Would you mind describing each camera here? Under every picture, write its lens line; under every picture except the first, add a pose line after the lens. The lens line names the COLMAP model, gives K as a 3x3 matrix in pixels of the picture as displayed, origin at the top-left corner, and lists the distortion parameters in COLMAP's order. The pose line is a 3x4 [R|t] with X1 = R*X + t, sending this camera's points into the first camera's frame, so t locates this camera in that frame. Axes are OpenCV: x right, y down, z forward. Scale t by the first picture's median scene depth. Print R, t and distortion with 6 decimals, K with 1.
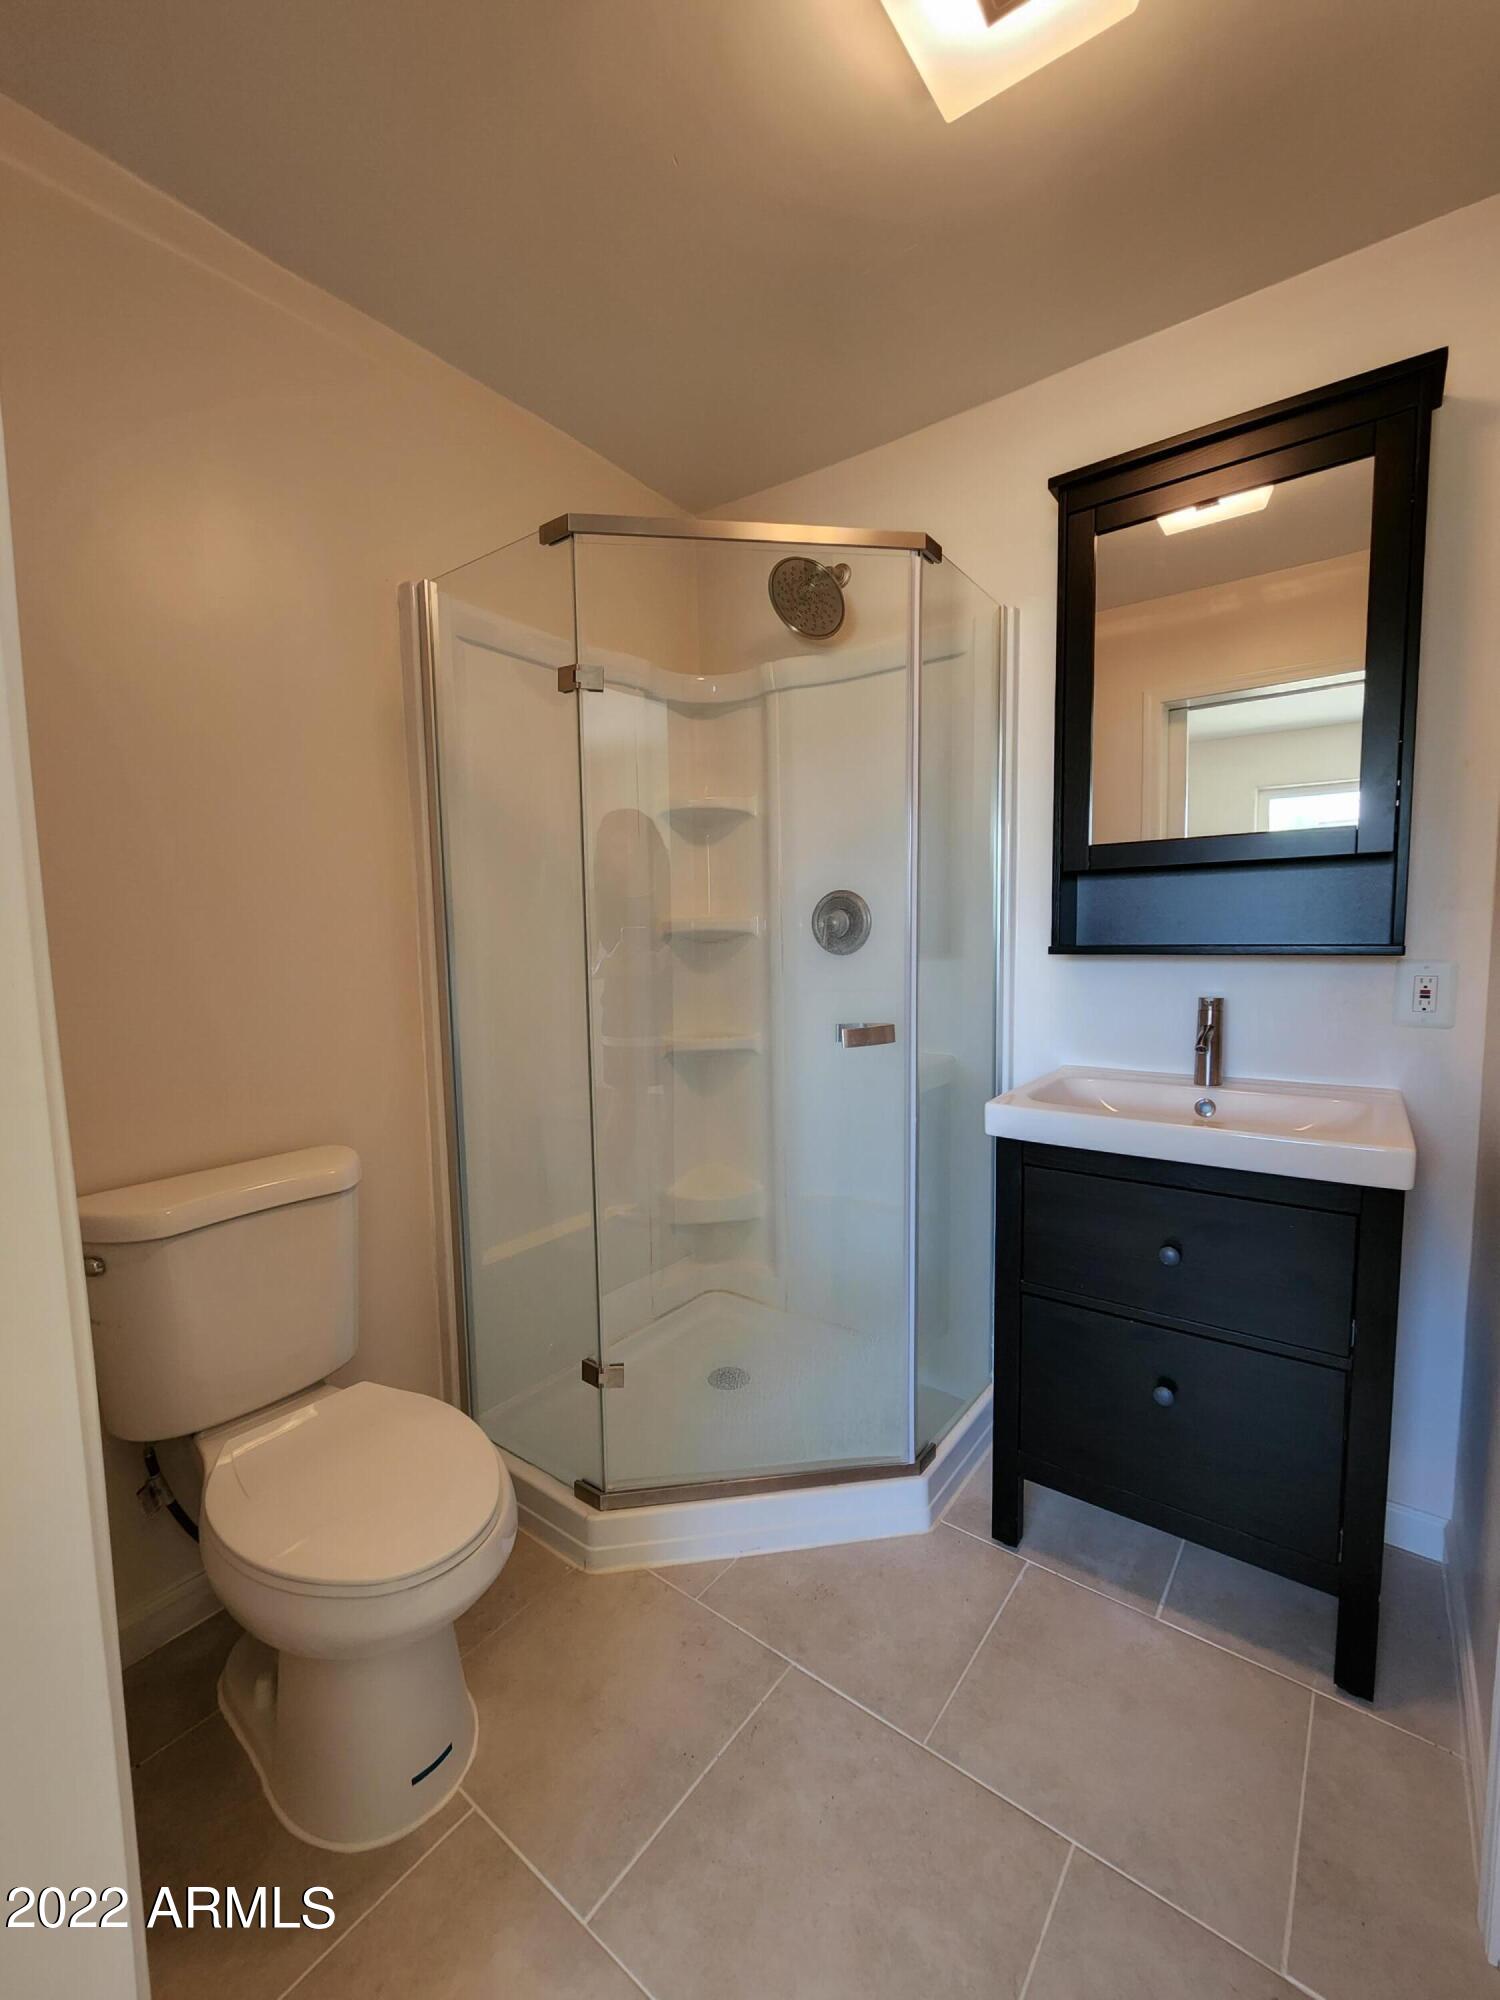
lens RADIAL K [[827.4, 0, 743.2], [0, 827.4, 1013.3], [0, 0, 1]] dist [0.000740, 0.000641]
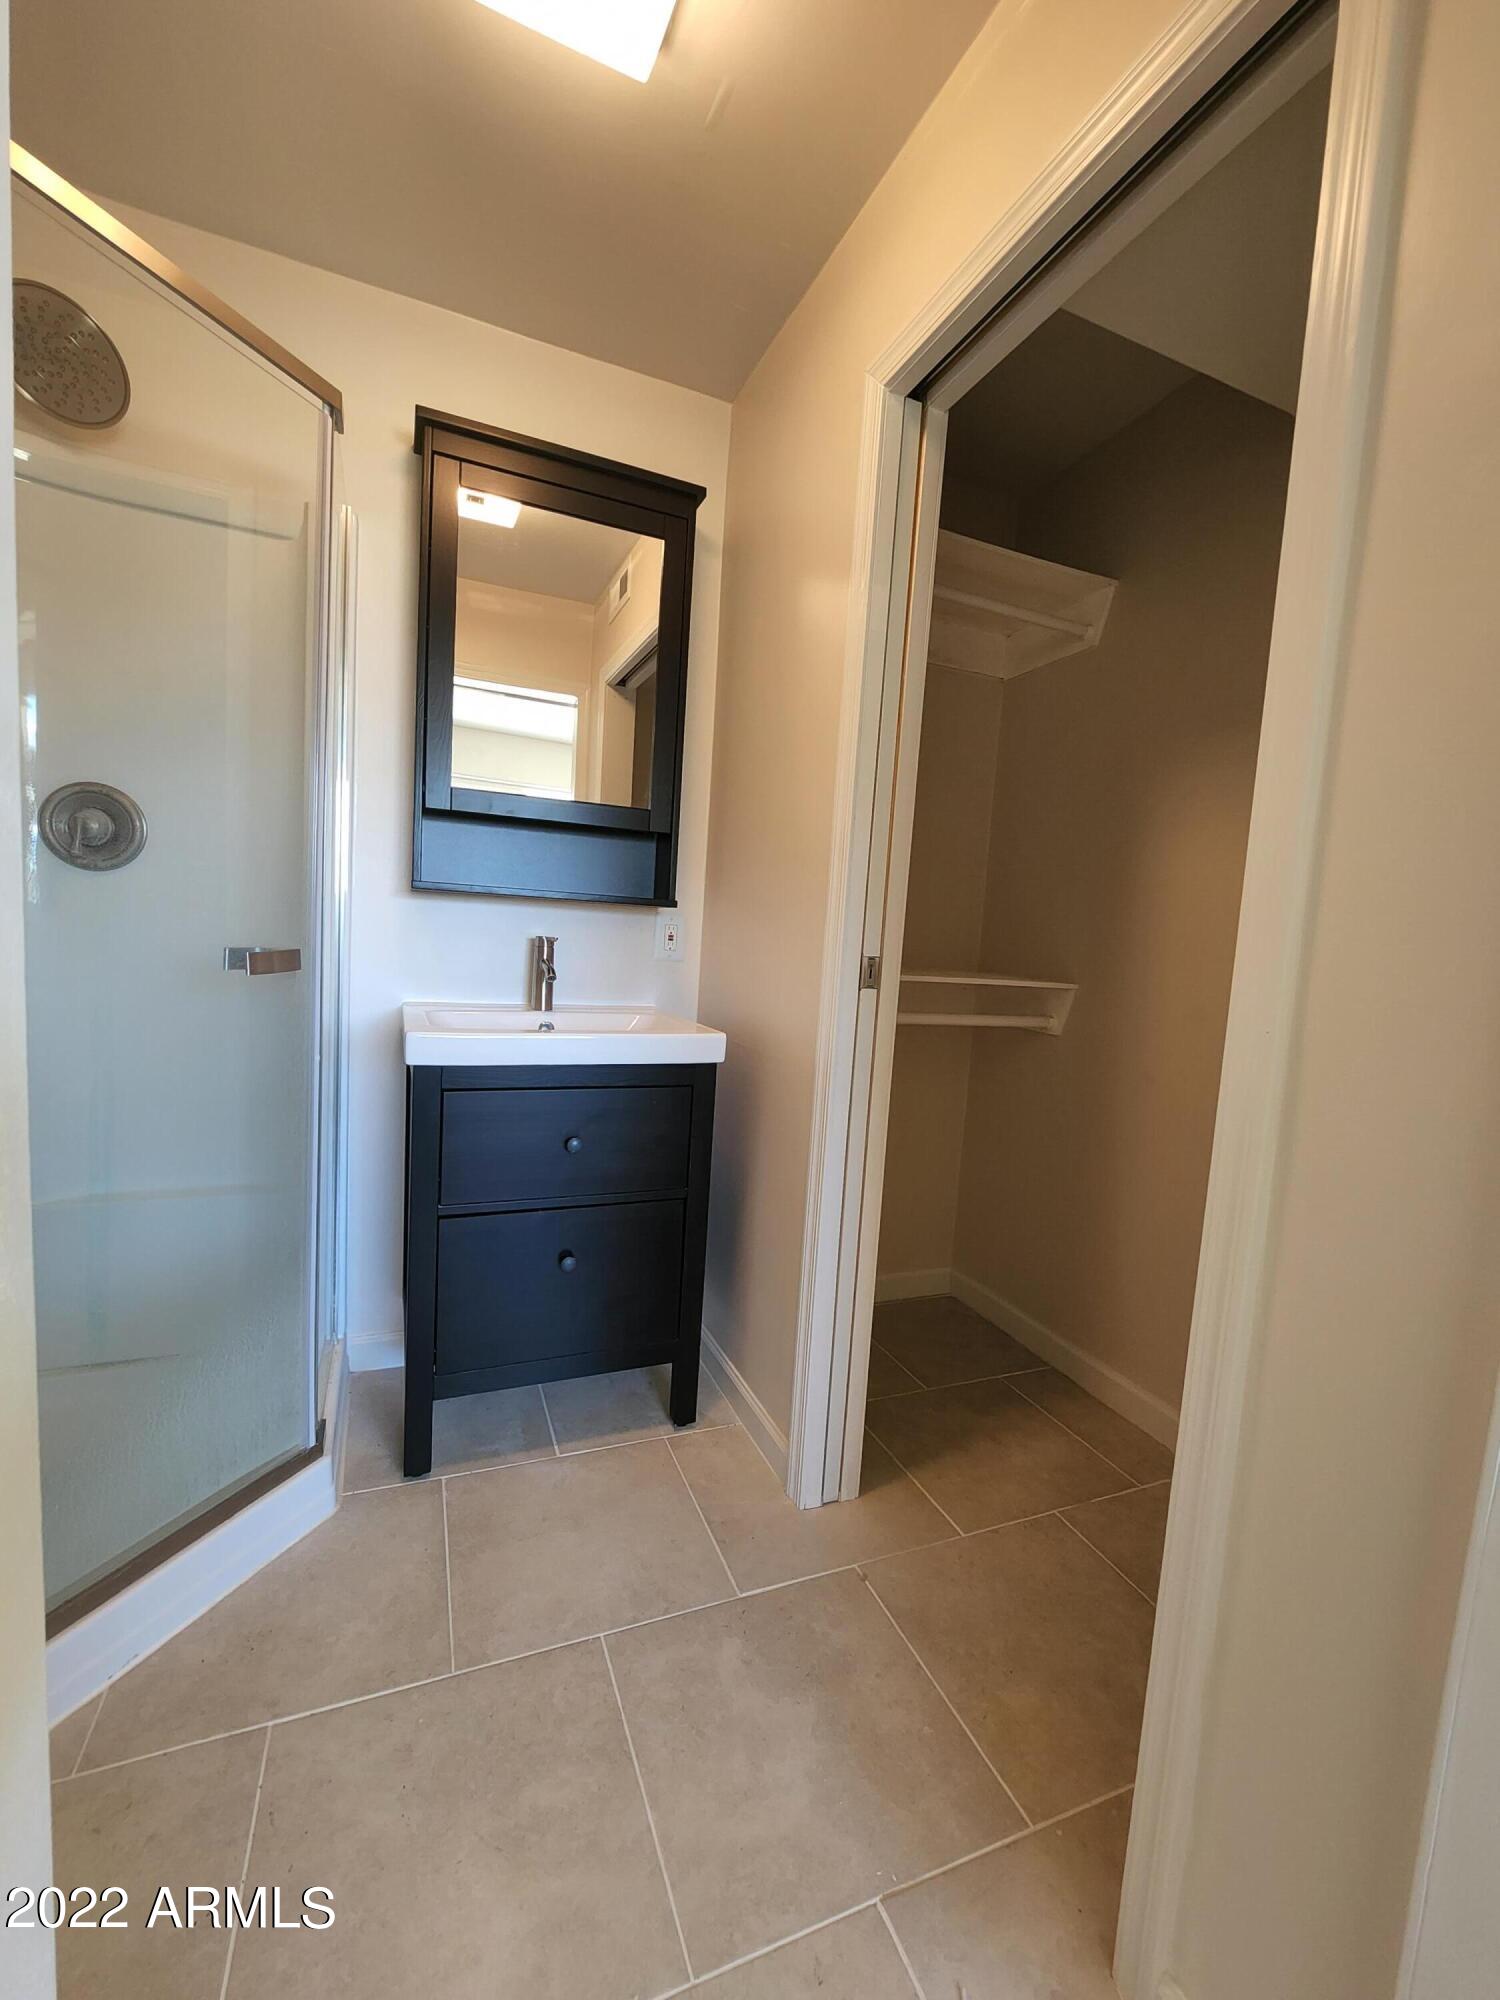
lens RADIAL K [[827.4, 0, 743.2], [0, 827.4, 1013.3], [0, 0, 1]] dist [0.000740, 0.000641]
pose [[0.498967, -0.036680, 0.865845, -0.348502], [0.013861, 0.999314, 0.034346, 0.058719], [-0.866510, -0.005136, 0.499133, 0.174697]]
